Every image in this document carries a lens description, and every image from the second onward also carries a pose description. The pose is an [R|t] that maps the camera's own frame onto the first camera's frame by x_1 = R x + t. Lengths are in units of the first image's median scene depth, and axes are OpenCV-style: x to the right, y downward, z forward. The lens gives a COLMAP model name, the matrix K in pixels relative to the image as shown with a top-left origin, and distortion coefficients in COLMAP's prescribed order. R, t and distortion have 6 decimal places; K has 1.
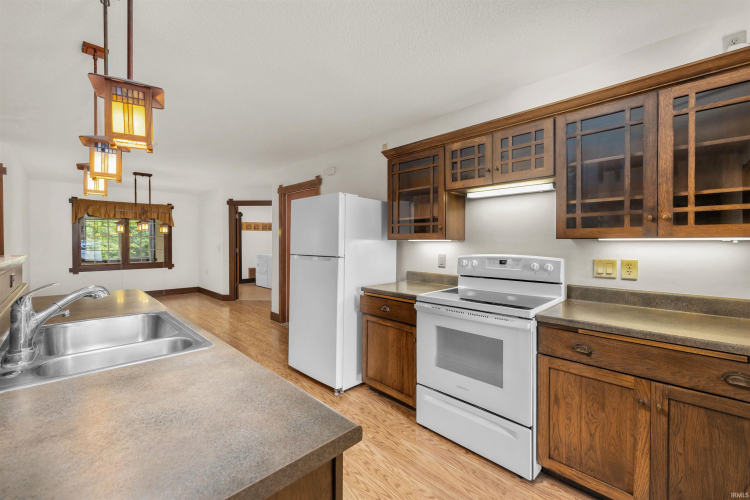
lens RADIAL K [[315.1, 0, 364.4], [0, 315.1, 247.8], [0, 0, 1]] dist [0.000728, 0.000049]
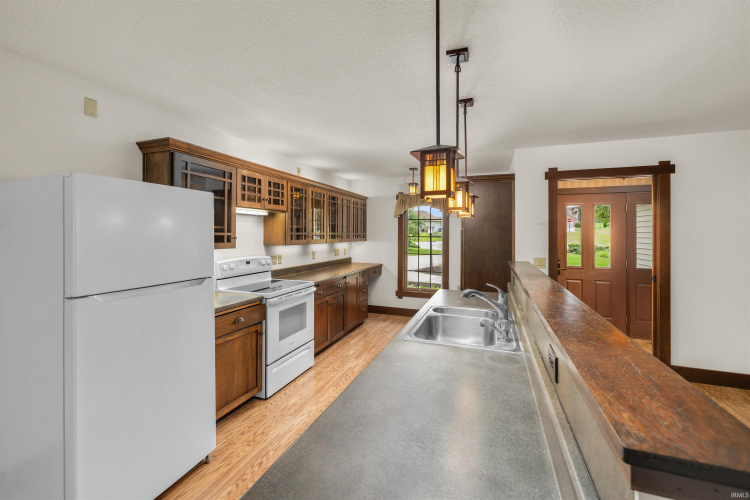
lens RADIAL K [[315.1, 0, 375.2], [0, 315.1, 239.1], [0, 0, 1]] dist [0.000728, 0.000049]
pose [[-0.437300, -0.018906, 0.899117, -1.126379], [0.010055, 0.999614, 0.025910, -0.094783], [-0.899259, 0.020371, -0.436941, 1.161833]]
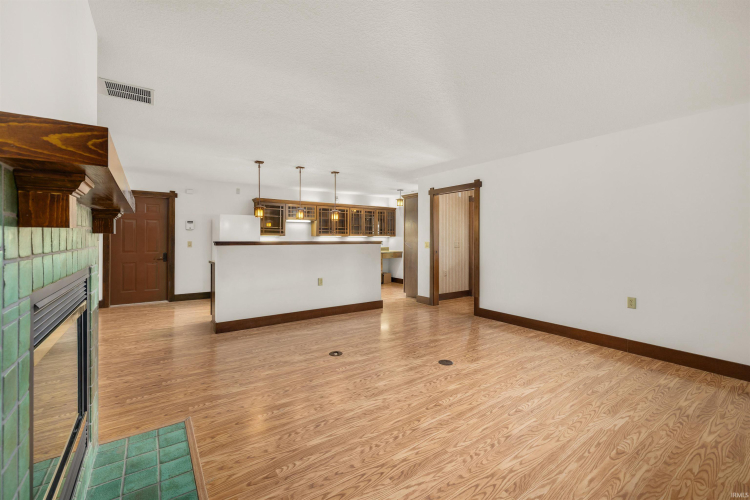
lens RADIAL K [[315.1, 0, 375.1], [0, 315.1, 242.0], [0, 0, 1]] dist [0.000728, 0.000049]
pose [[0.143915, -0.007489, 0.989562, -2.775490], [0.013900, 0.999888, 0.005546, 0.028795], [-0.989492, 0.012957, 0.144003, -0.257939]]
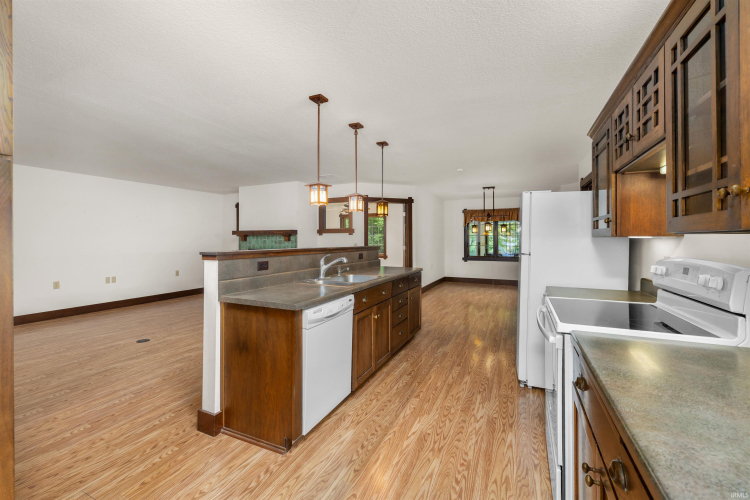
lens RADIAL K [[315.1, 0, 377.0], [0, 315.1, 246.9], [0, 0, 1]] dist [0.000728, 0.000049]
pose [[0.378165, 0.021094, -0.925498, 0.835780], [-0.014171, 0.999755, 0.016996, -0.005282], [0.925630, 0.006688, 0.378372, 0.189214]]
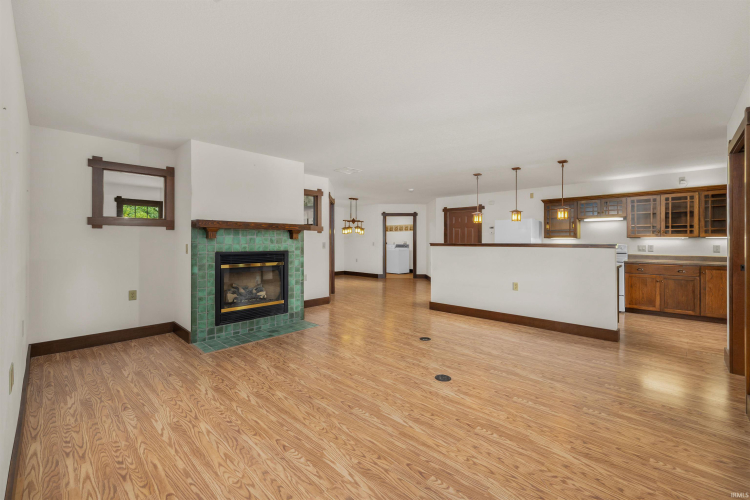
lens RADIAL K [[315.1, 0, 370.6], [0, 315.1, 245.5], [0, 0, 1]] dist [0.000728, 0.000049]
pose [[0.999091, 0.001049, 0.042610, -1.679231], [-0.000828, 0.999986, -0.005193, 0.053502], [-0.042615, 0.005153, 0.999078, -1.624619]]
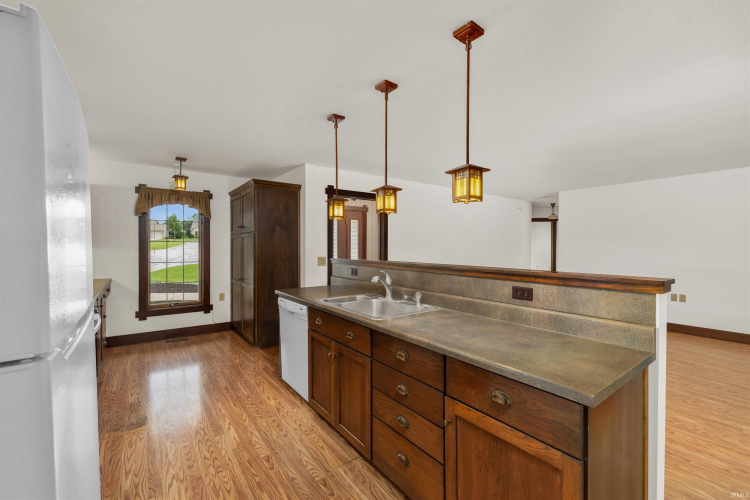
lens RADIAL K [[315.1, 0, 368.1], [0, 315.1, 247.3], [0, 0, 1]] dist [0.000728, 0.000049]
pose [[-0.991427, -0.005728, 0.130539, -0.596973], [-0.002589, 0.999704, 0.024203, -0.059343], [-0.130639, 0.023657, -0.991148, 1.634289]]
